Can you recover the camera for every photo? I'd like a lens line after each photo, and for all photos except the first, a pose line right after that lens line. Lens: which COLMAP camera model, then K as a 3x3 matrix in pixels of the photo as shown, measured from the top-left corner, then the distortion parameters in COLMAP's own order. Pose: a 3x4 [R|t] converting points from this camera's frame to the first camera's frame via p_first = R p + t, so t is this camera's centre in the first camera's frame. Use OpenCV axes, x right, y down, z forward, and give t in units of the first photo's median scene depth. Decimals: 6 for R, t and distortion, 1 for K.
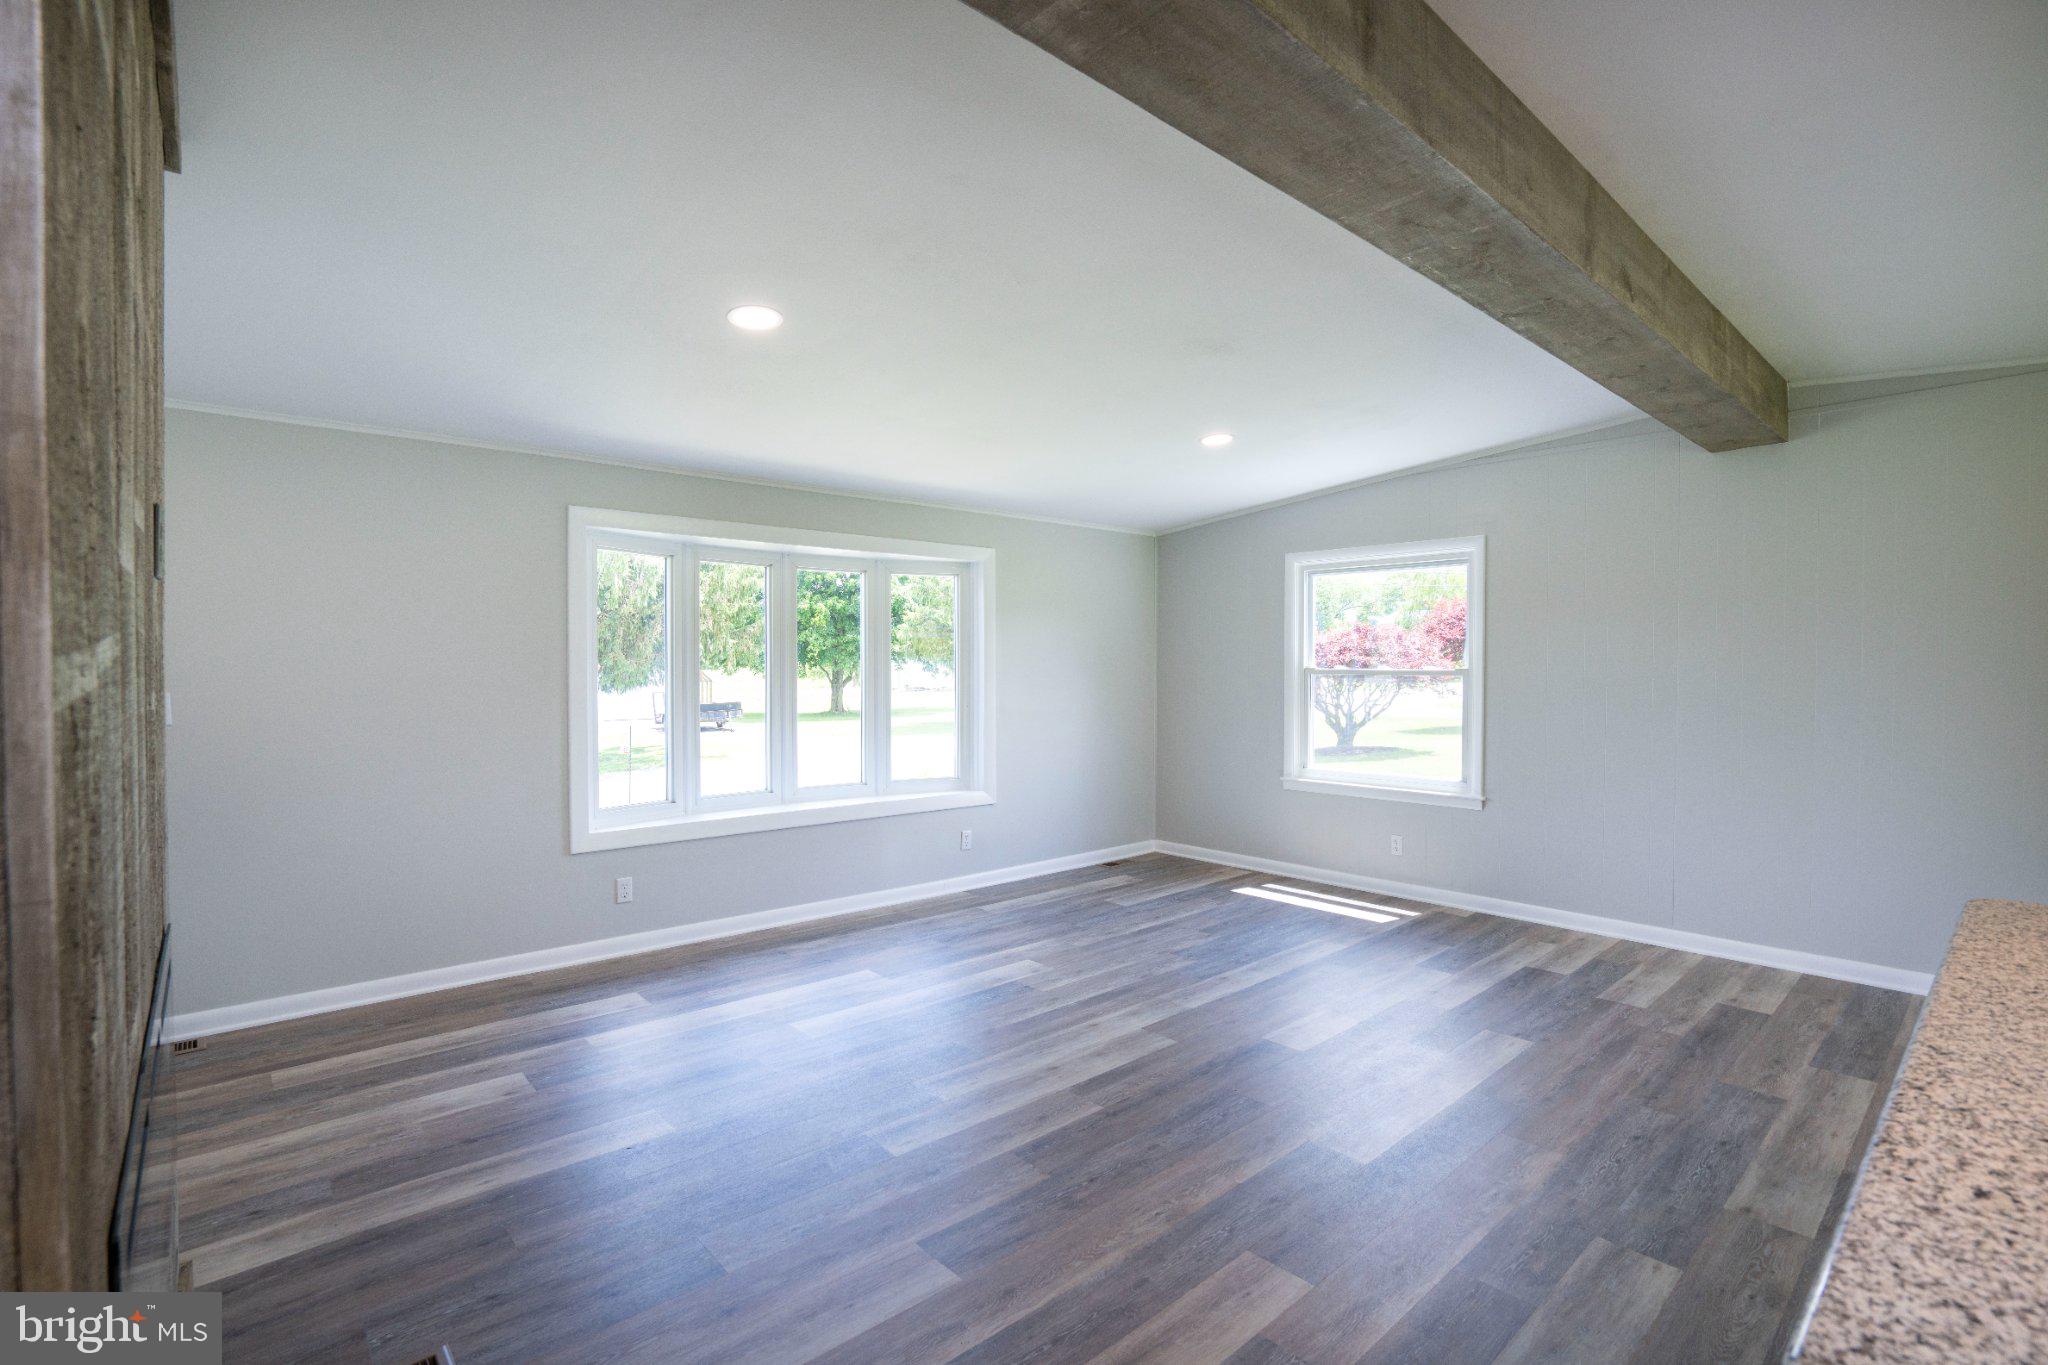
lens RADIAL K [[946.5, 0, 1020.4], [0, 946.5, 689.8], [0, 0, 1]] dist [-0.055754, 0.019823]
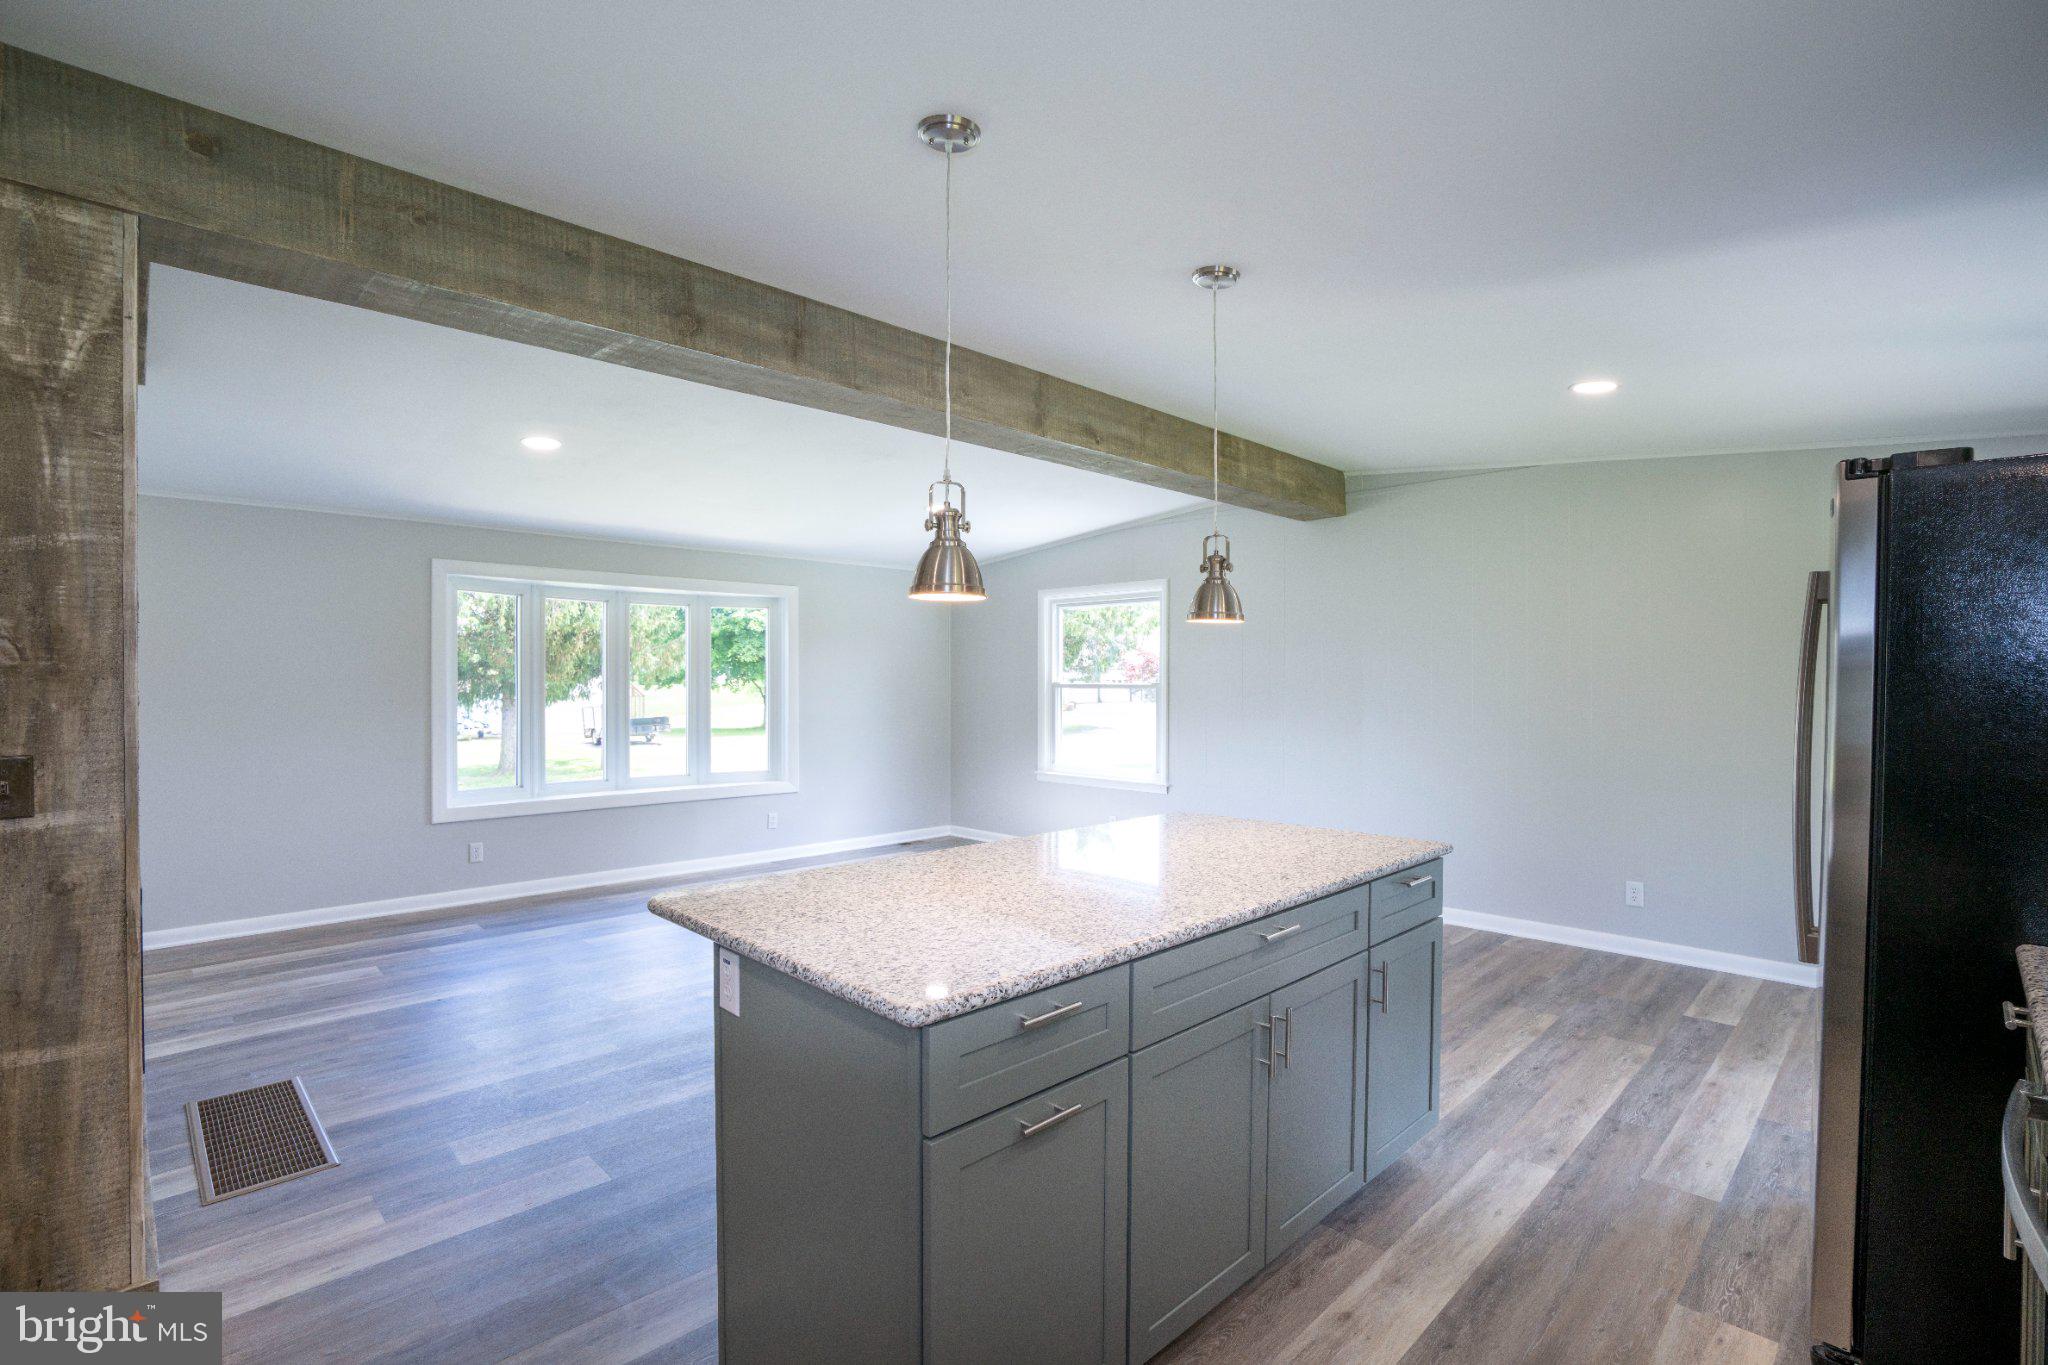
lens RADIAL K [[946.5, 0, 1017.5], [0, 946.5, 691.2], [0, 0, 1]] dist [-0.055754, 0.019823]
pose [[0.998658, 0.000685, 0.051785, 0.237669], [0.000106, 0.999883, -0.015282, 0.008668], [-0.051790, 0.015267, 0.998541, -0.301639]]
